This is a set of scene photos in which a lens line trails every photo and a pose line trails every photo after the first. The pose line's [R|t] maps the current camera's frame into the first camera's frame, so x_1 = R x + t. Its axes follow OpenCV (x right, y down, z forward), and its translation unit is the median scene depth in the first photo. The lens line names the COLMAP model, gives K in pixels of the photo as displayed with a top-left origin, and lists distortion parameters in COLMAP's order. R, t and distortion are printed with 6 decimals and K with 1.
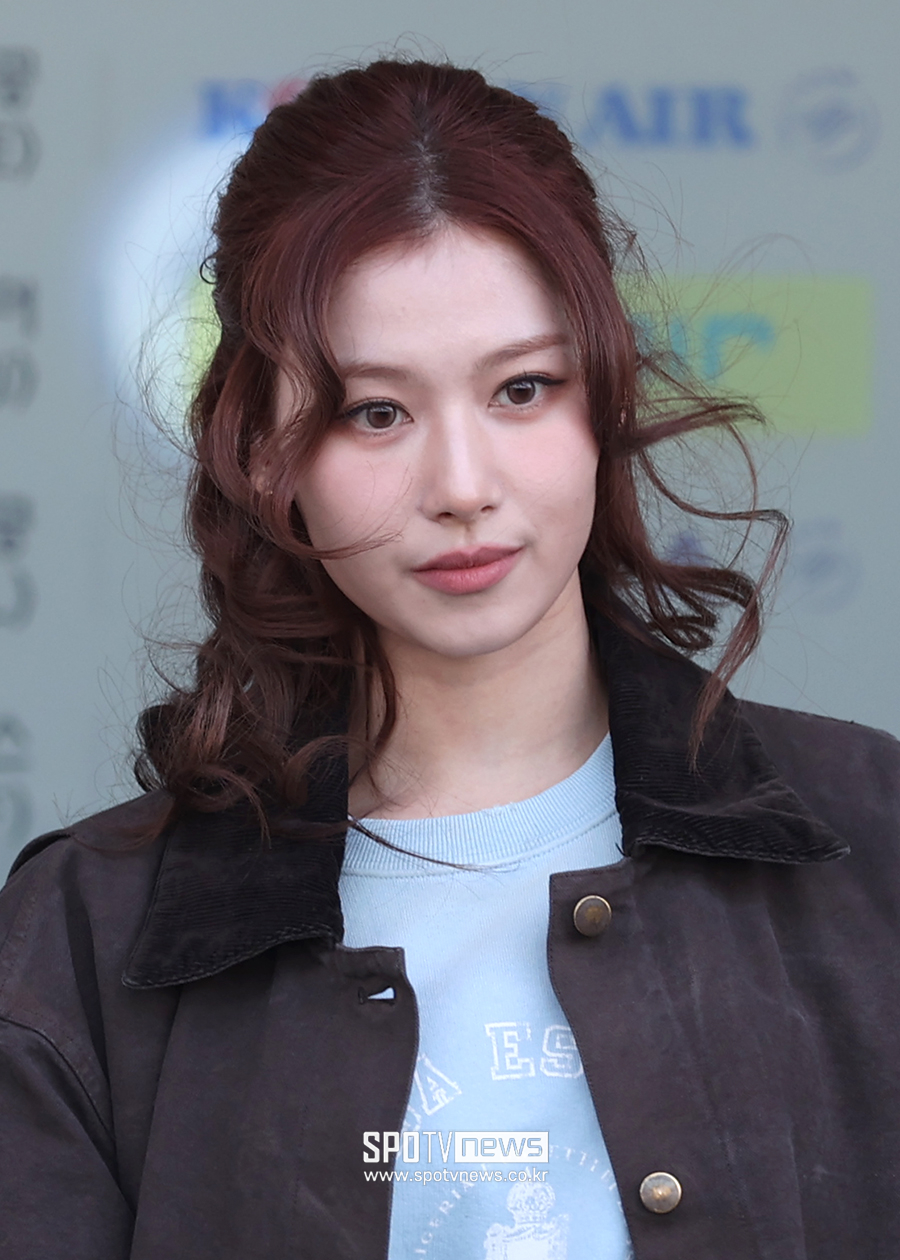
lens RADIAL K [[4795.1, 0, 450.0], [0, 4795.1, 630.0], [0, 0, 1]] dist [0.000868, -30.994304]
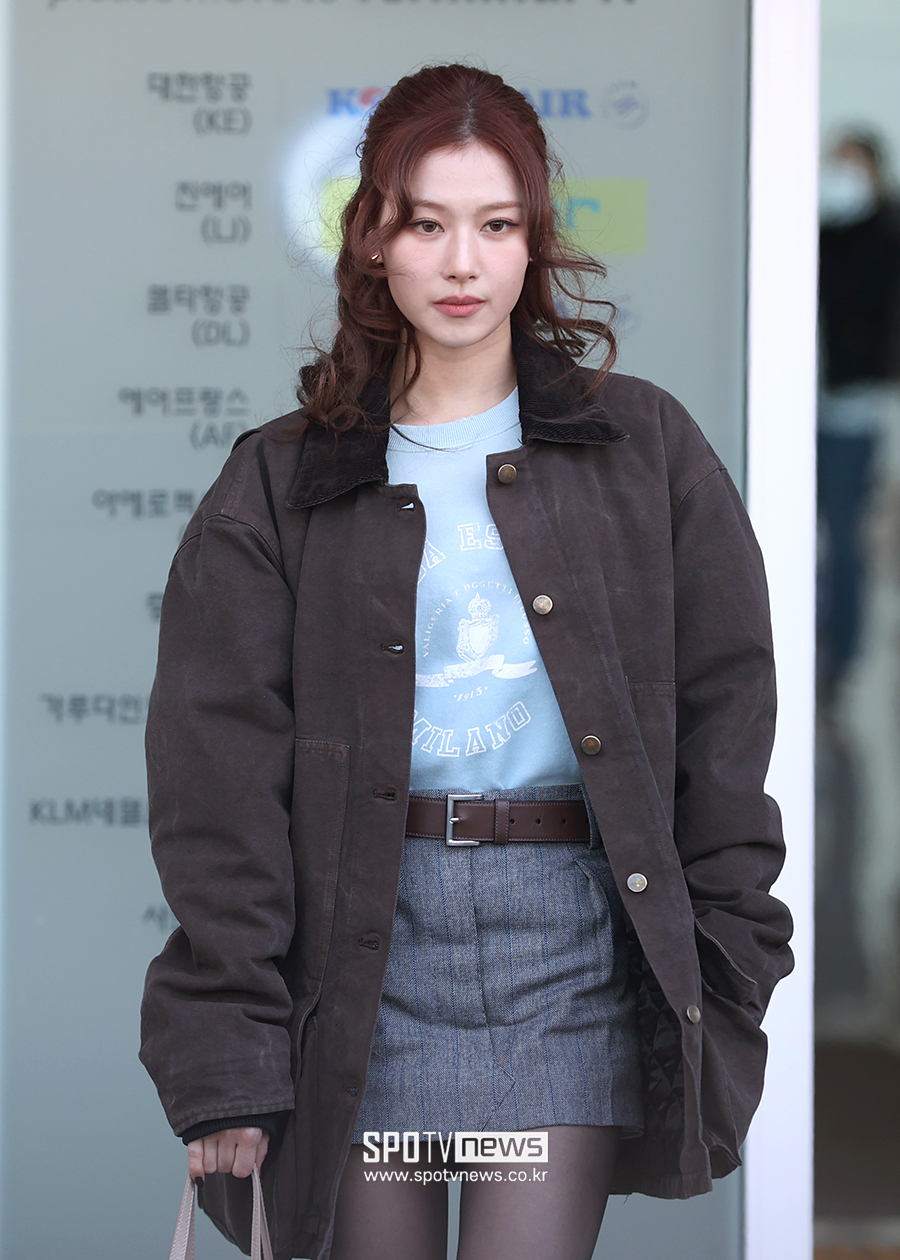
lens RADIAL K [[4800.9, 0, 450.0], [0, 4800.9, 630.0], [0, 0, 1]] dist [0.266379, 2.049016]
pose [[0.999103, -0.005537, 0.041983, -0.085468], [0.003871, 0.999206, 0.039652, 0.045687], [-0.042169, -0.039454, 0.998331, -1.115988]]
